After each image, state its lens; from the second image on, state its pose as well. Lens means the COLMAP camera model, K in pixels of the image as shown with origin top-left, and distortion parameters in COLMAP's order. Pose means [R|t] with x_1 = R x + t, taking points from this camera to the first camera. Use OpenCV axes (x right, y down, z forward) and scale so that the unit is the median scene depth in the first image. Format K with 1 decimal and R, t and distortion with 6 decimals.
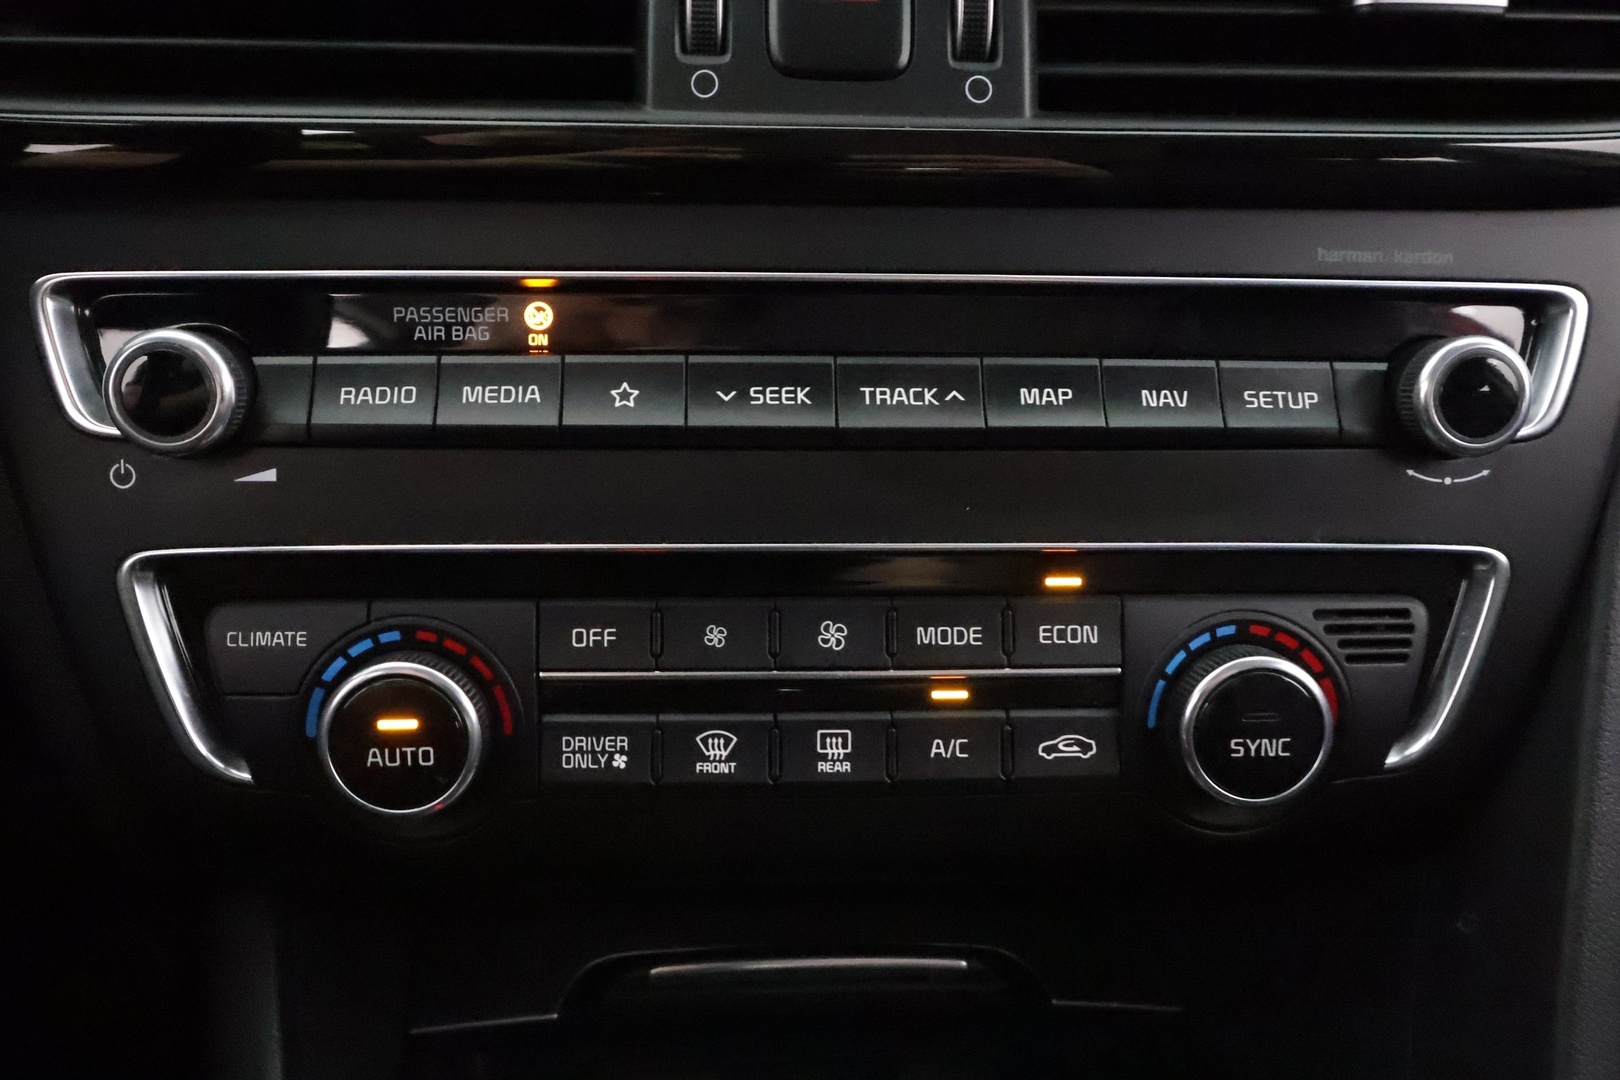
lens RADIAL K [[1294.3, 0, 816.8], [0, 1294.3, 522.1], [0, 0, 1]] dist [-0.011143, 0.004565]
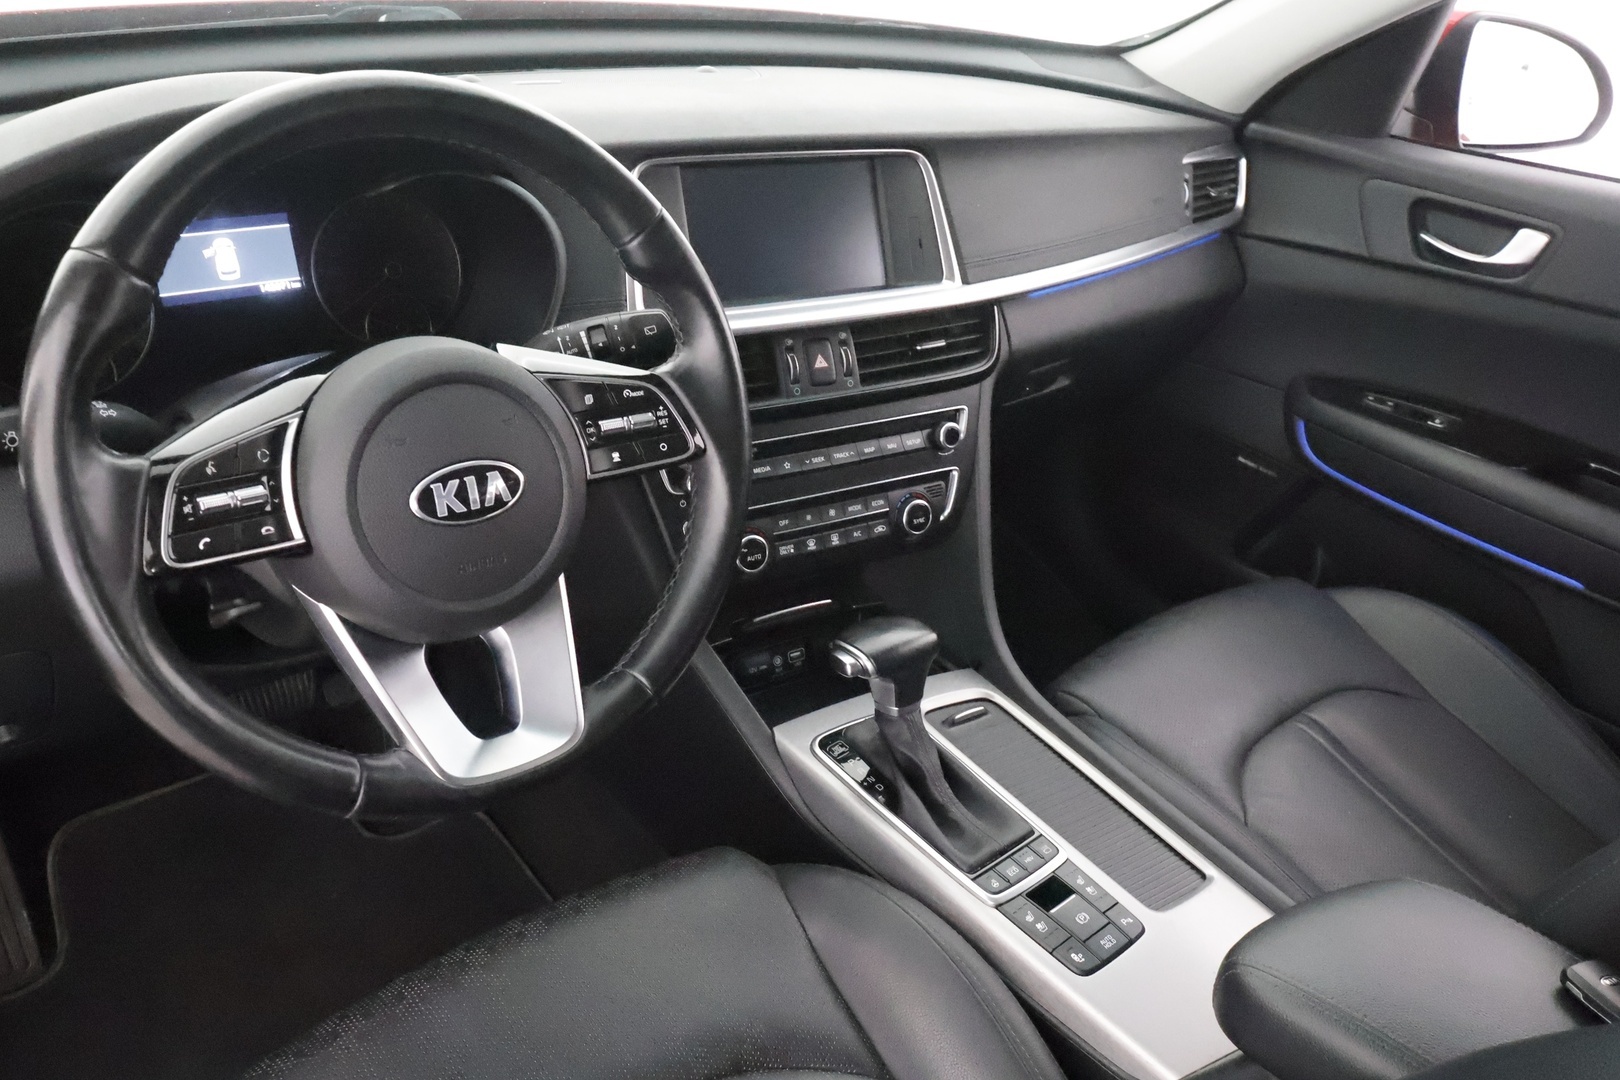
lens RADIAL K [[1294.3, 0, 804.0], [0, 1294.3, 543.2], [0, 0, 1]] dist [-0.011143, 0.004565]
pose [[0.871070, -0.180658, 0.456727, -2.050587], [0.122958, 0.980496, 0.153328, -0.482529], [-0.475519, -0.077401, 0.876294, -2.723822]]
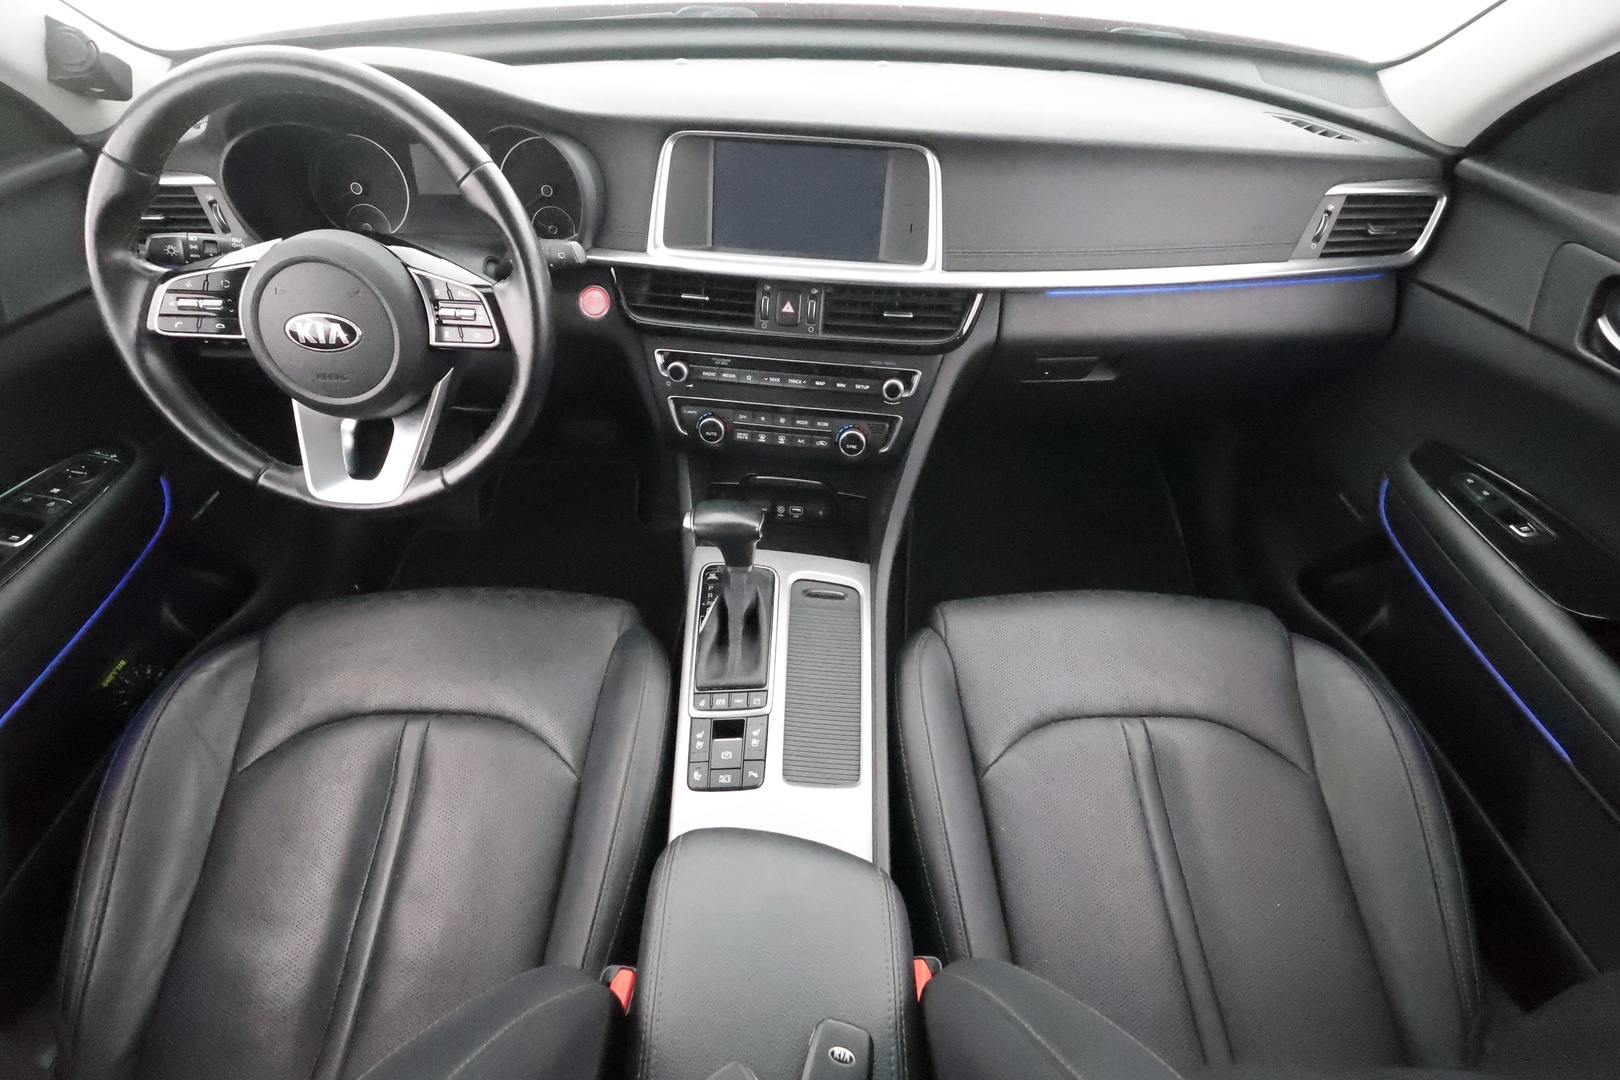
lens RADIAL K [[765.4, 0, 811.5], [0, 765.4, 545.6], [0, 0, 1]] dist [-0.005941, 0.002991]
pose [[0.983994, 0.120771, -0.131037, 0.673092], [-0.069237, 0.936653, 0.343348, -0.588296], [0.164203, -0.328780, 0.930022, -2.425767]]
